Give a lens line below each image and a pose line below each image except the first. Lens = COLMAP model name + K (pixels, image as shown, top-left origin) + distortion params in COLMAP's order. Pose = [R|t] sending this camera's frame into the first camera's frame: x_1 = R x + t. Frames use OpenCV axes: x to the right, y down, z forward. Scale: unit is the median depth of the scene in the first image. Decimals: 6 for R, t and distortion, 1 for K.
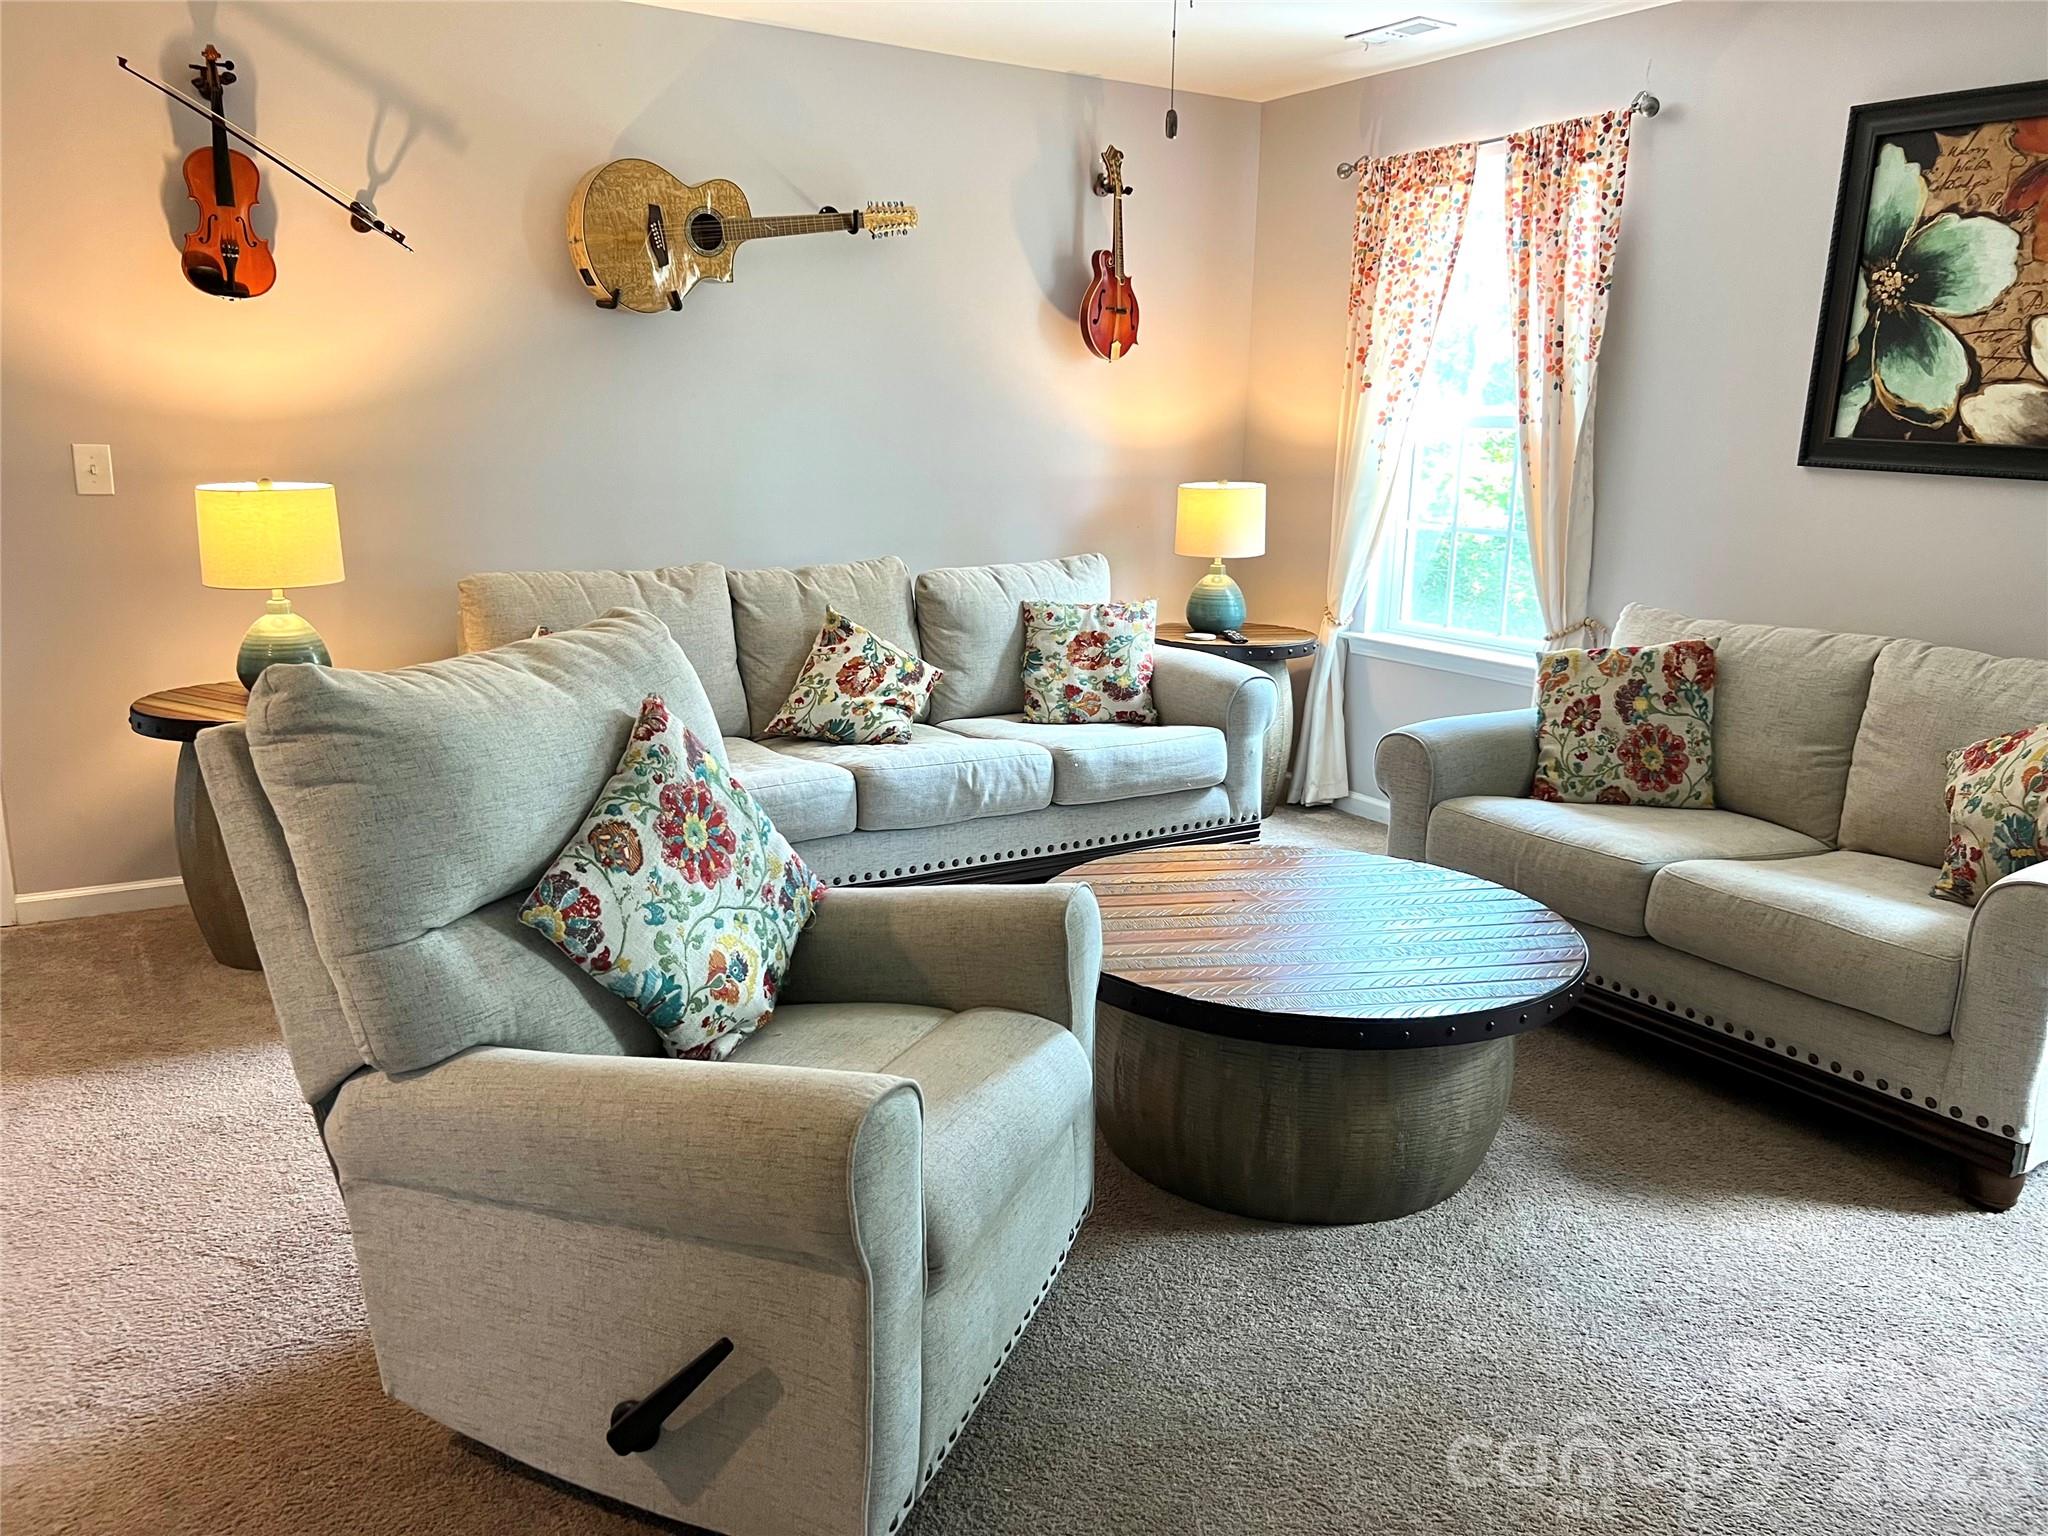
lens RADIAL K [[1520.4, 0, 1024.0], [0, 1520.4, 768.0], [0, 0, 1]] dist [0.073696, -0.068461]
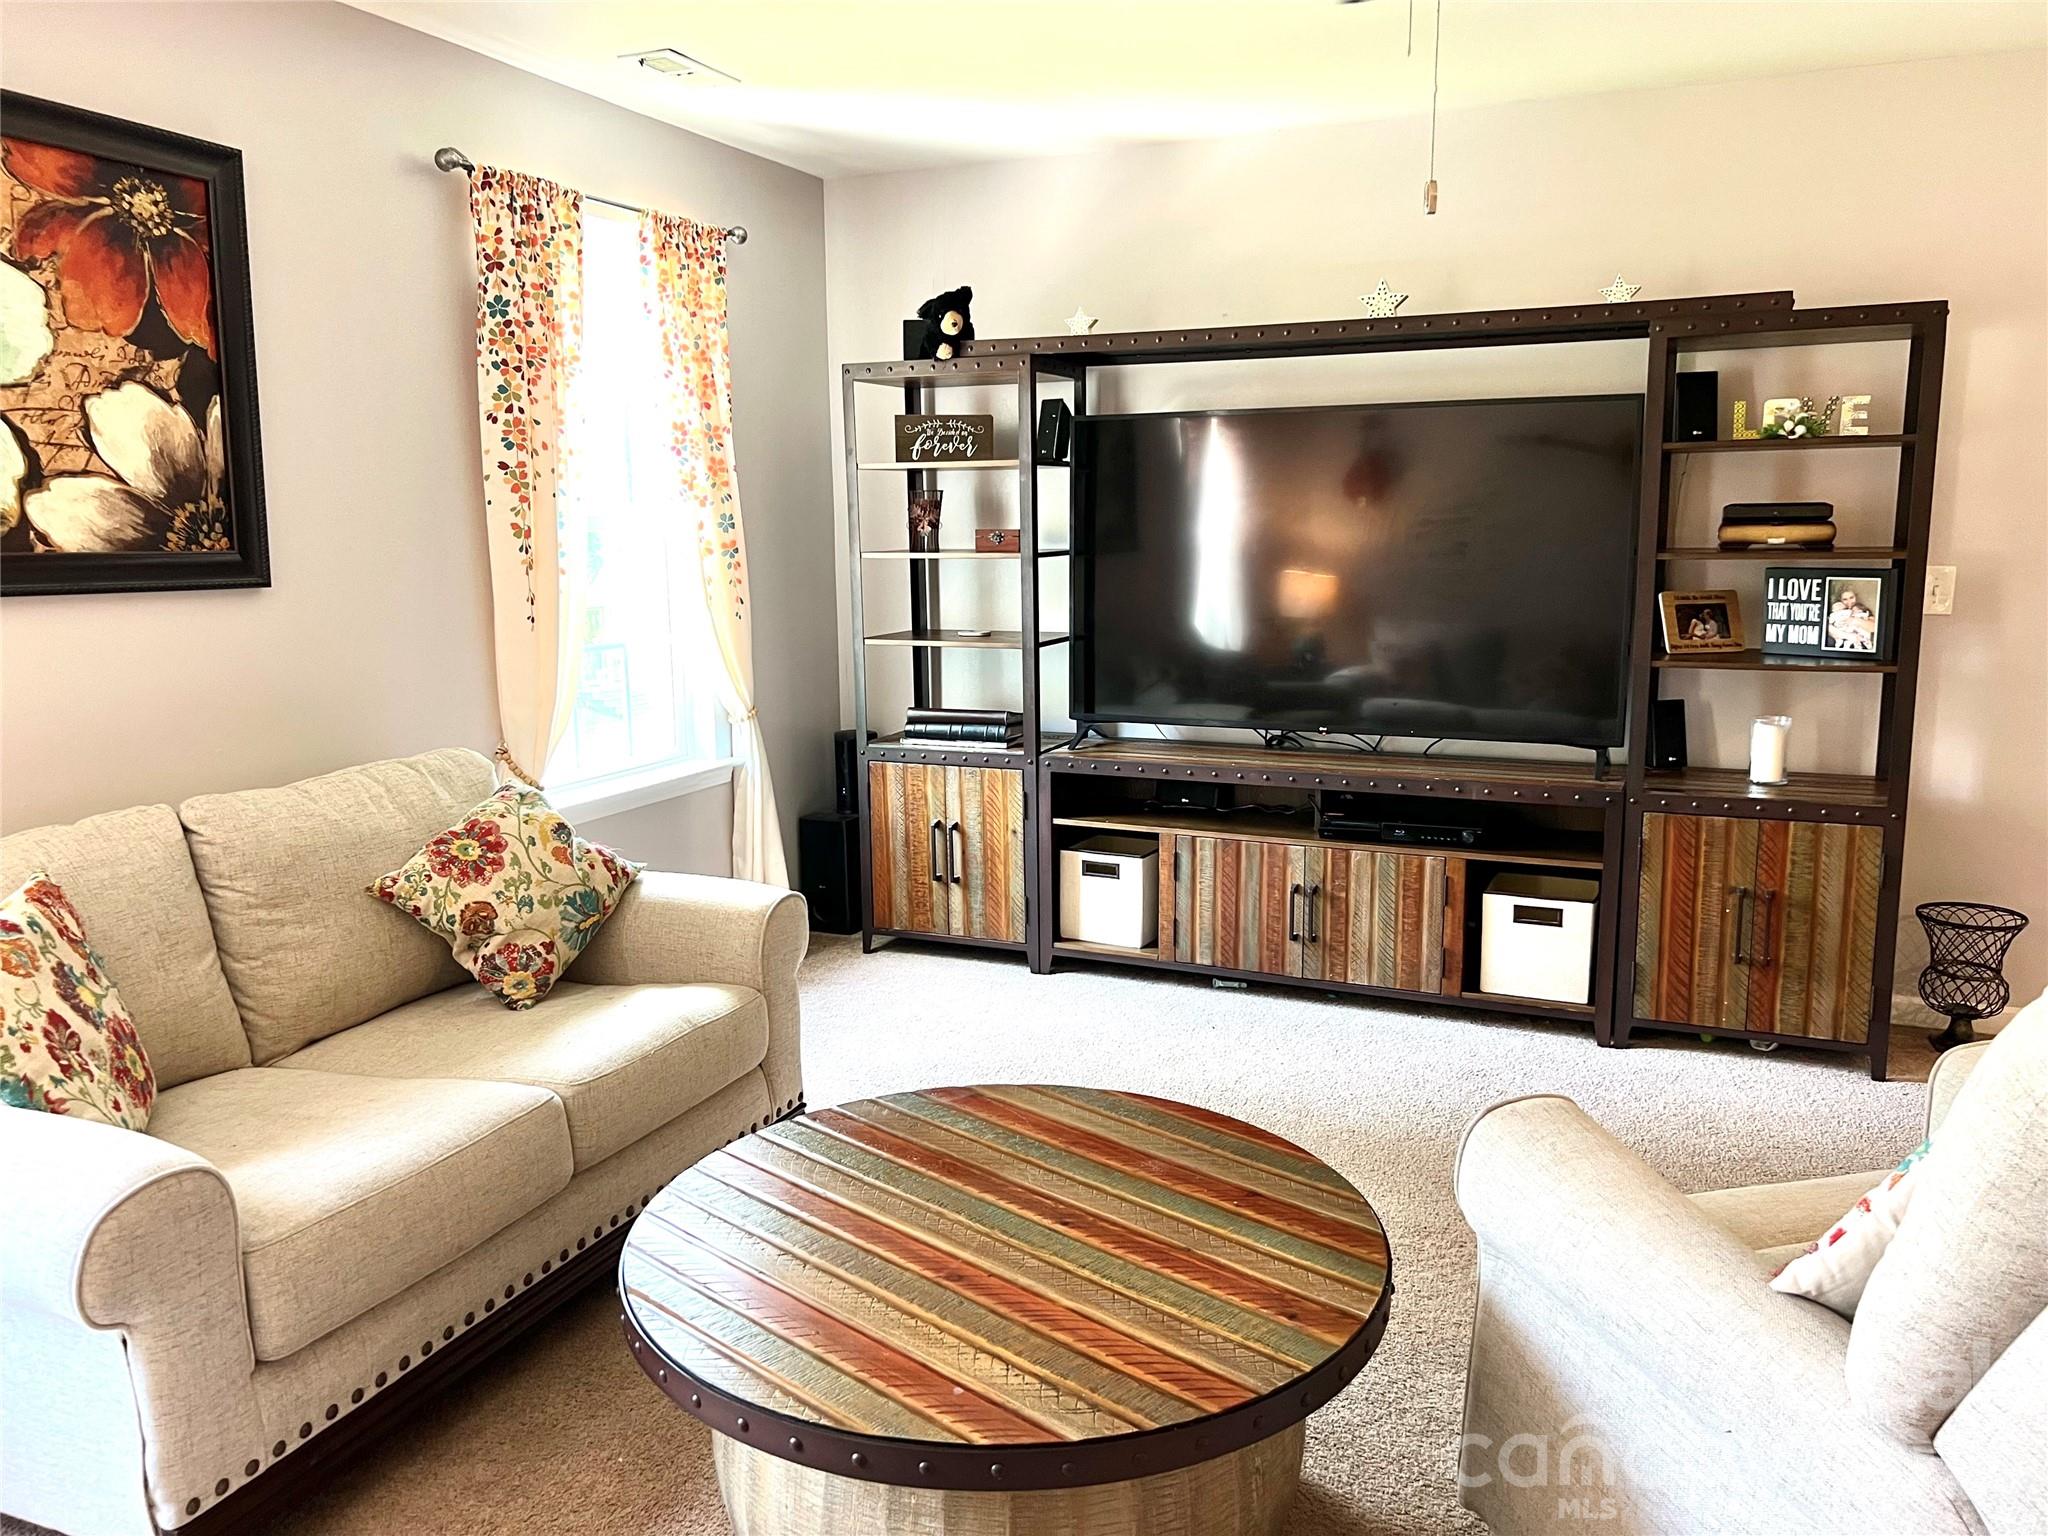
lens RADIAL K [[1520.4, 0, 1024.0], [0, 1520.4, 768.0], [0, 0, 1]] dist [0.073696, -0.068461]
pose [[-0.560119, -0.154716, 0.813837, -0.308777], [0.184388, 0.934477, 0.304555, -0.262419], [-0.807631, 0.320649, -0.494890, 1.054507]]
